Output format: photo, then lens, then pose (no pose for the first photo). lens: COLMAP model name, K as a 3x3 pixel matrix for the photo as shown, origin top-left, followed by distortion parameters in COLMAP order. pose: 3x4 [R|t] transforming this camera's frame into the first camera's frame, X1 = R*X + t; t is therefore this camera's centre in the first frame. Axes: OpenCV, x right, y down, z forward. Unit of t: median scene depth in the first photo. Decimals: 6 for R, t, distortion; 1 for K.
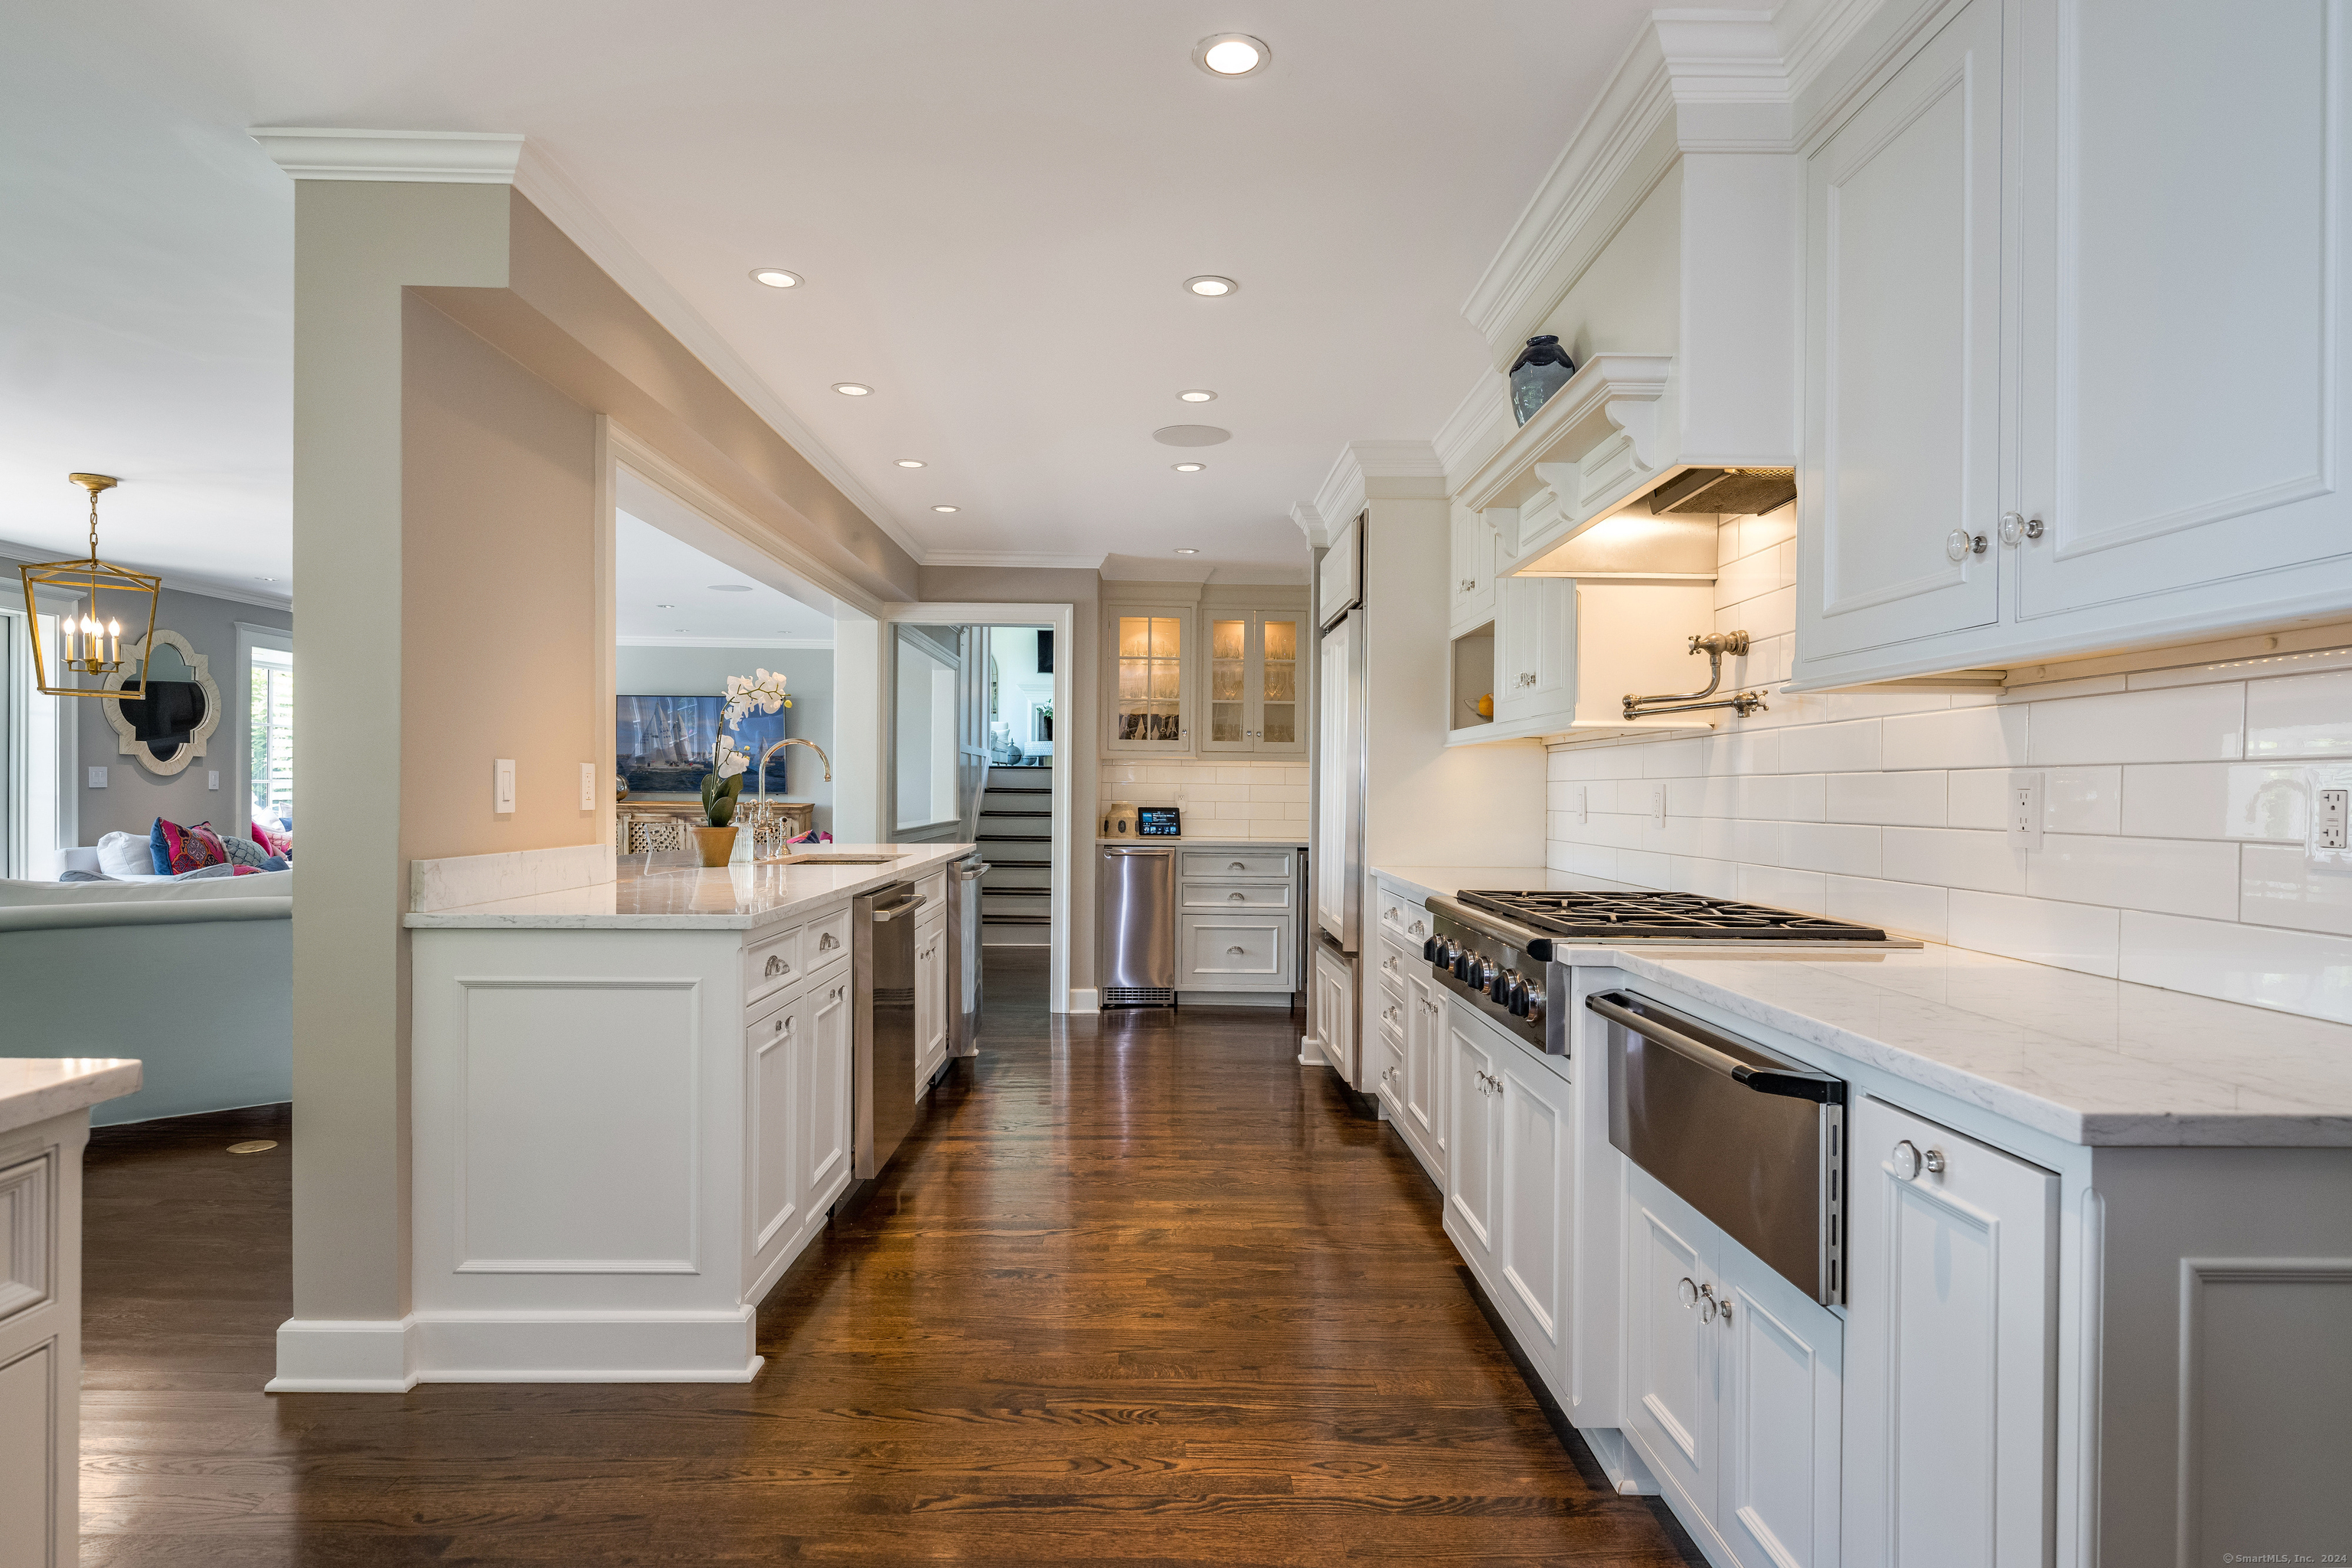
lens RADIAL K [[1238.4, 0, 1175.1], [0, 1238.4, 806.7], [0, 0, 1]] dist [-0.000744, -0.000036]
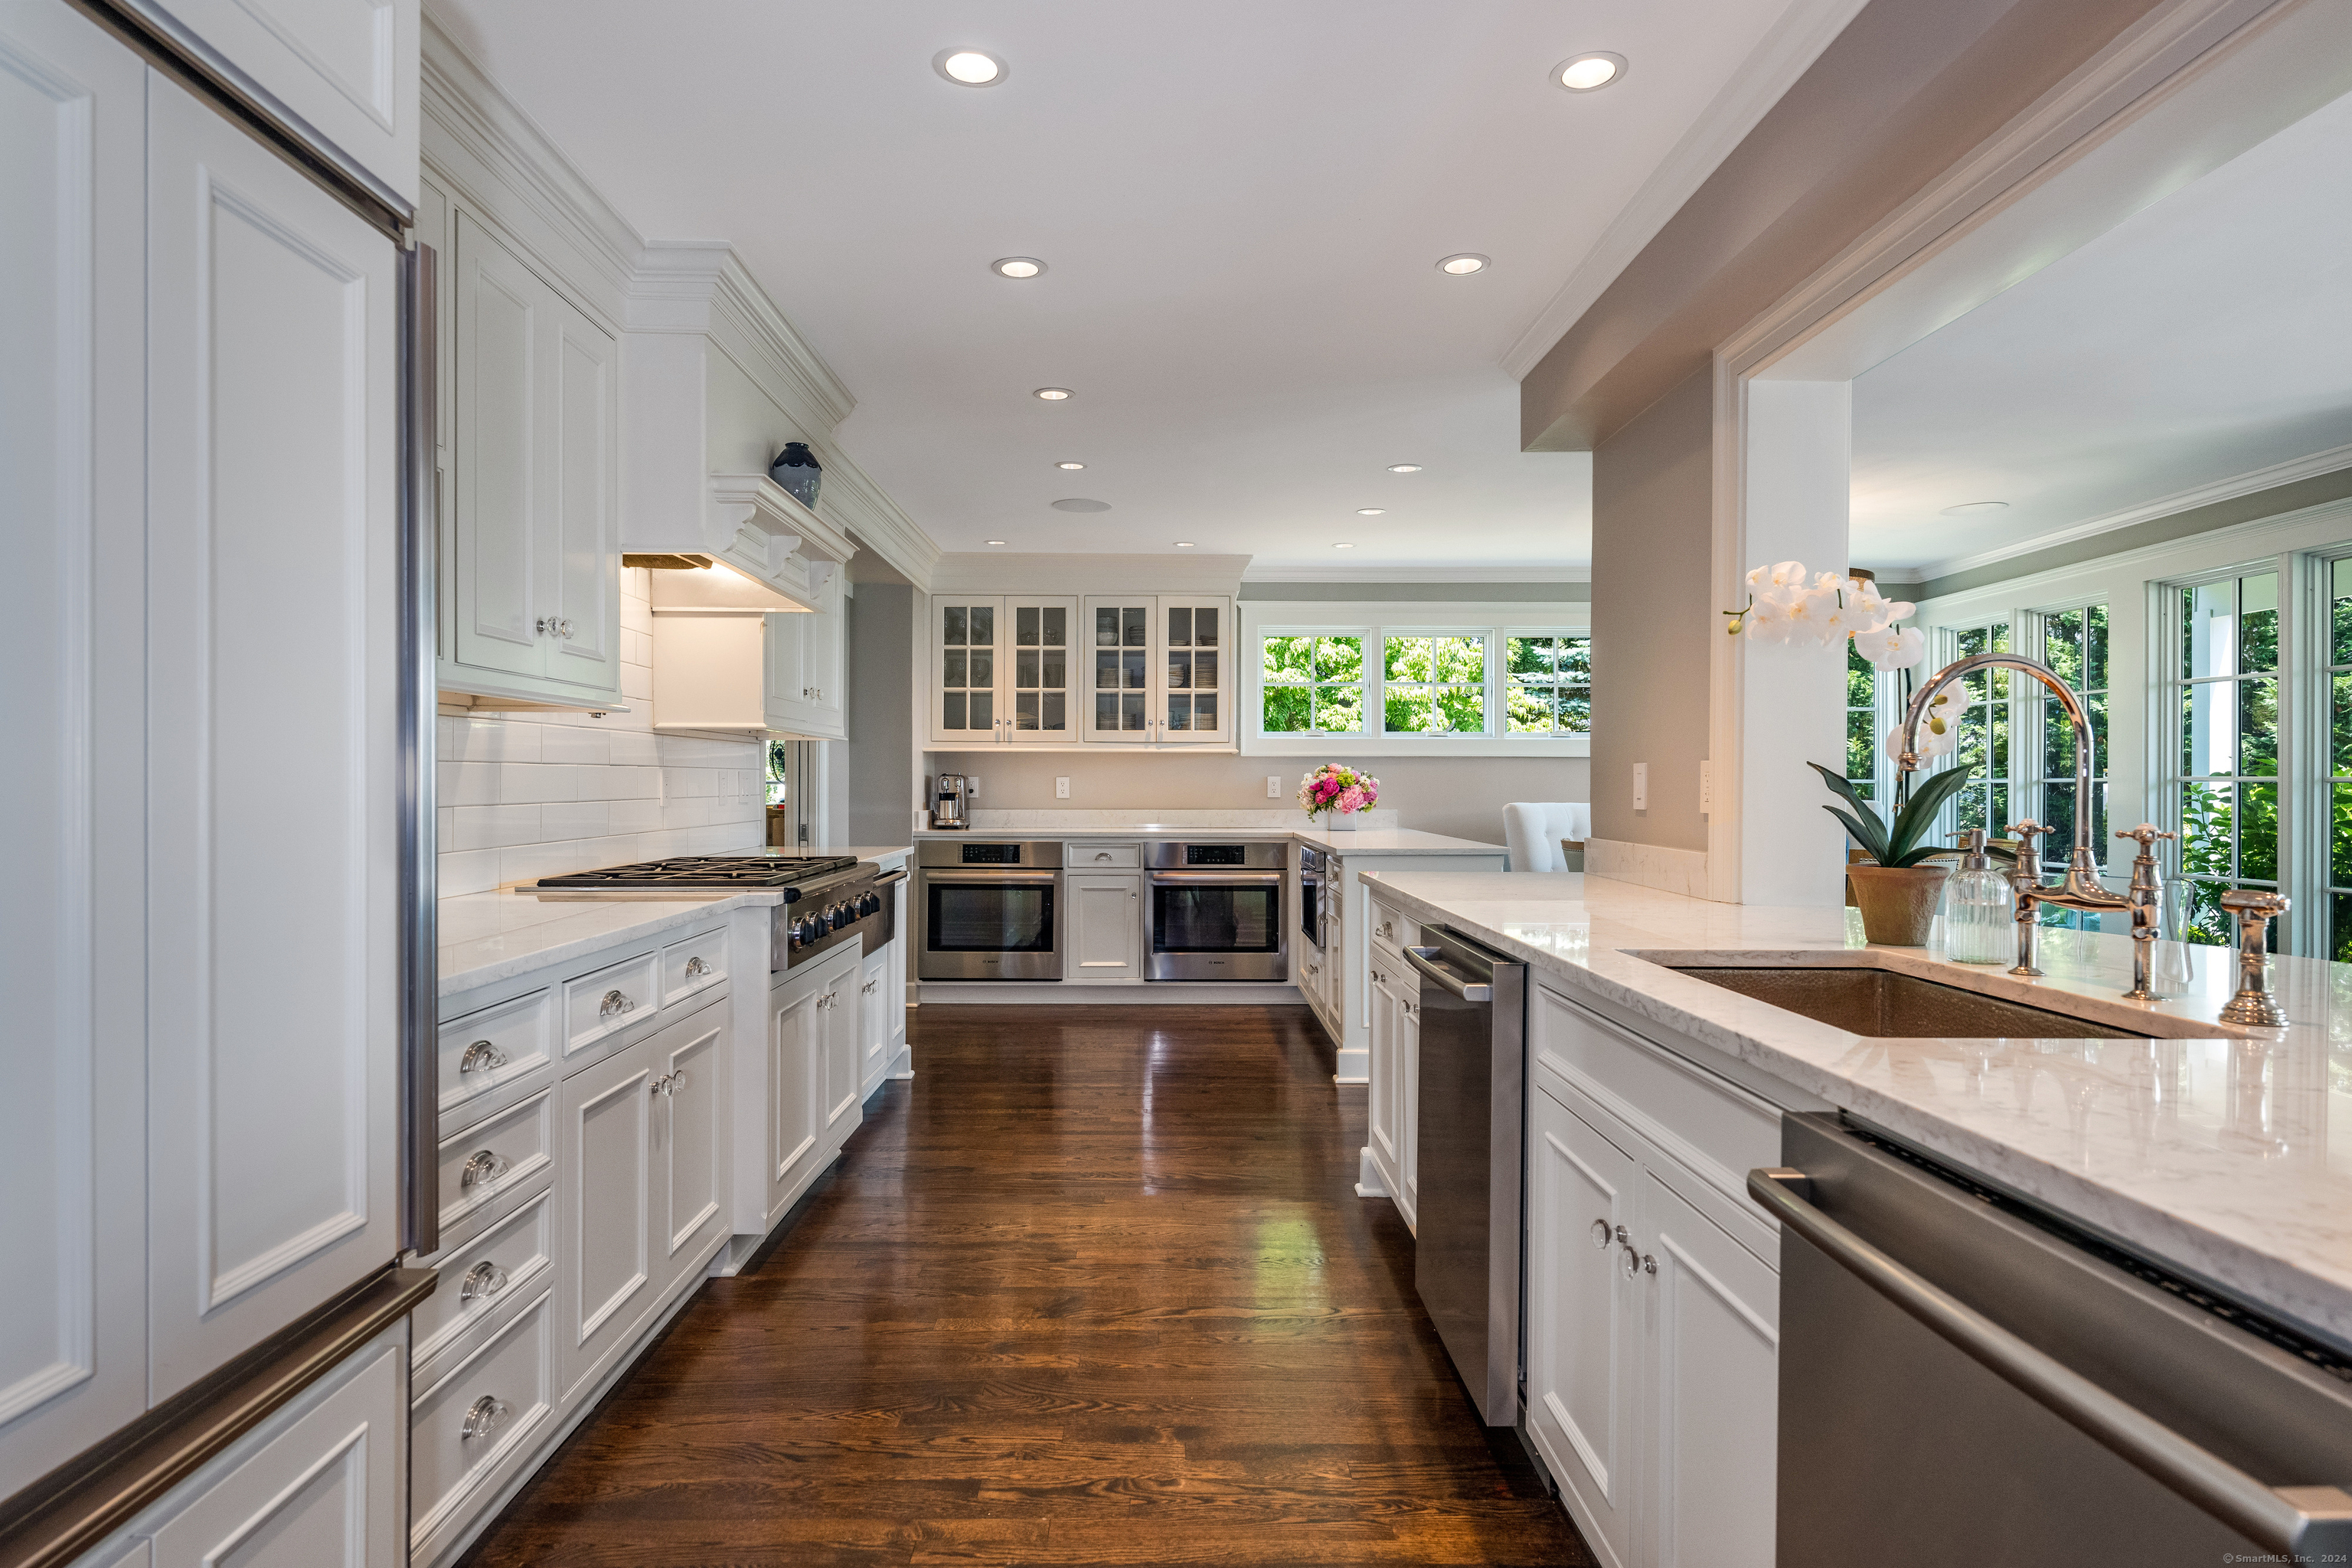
lens RADIAL K [[1264.4, 0, 1176.0], [0, 1264.4, 784.0], [0, 0, 1]] dist [0.000259, 0.000205]
pose [[-0.999907, -0.013488, -0.001893, -0.104779], [-0.013509, 0.999839, 0.011842, -0.027285], [0.001733, 0.011866, -0.999928, 2.160836]]
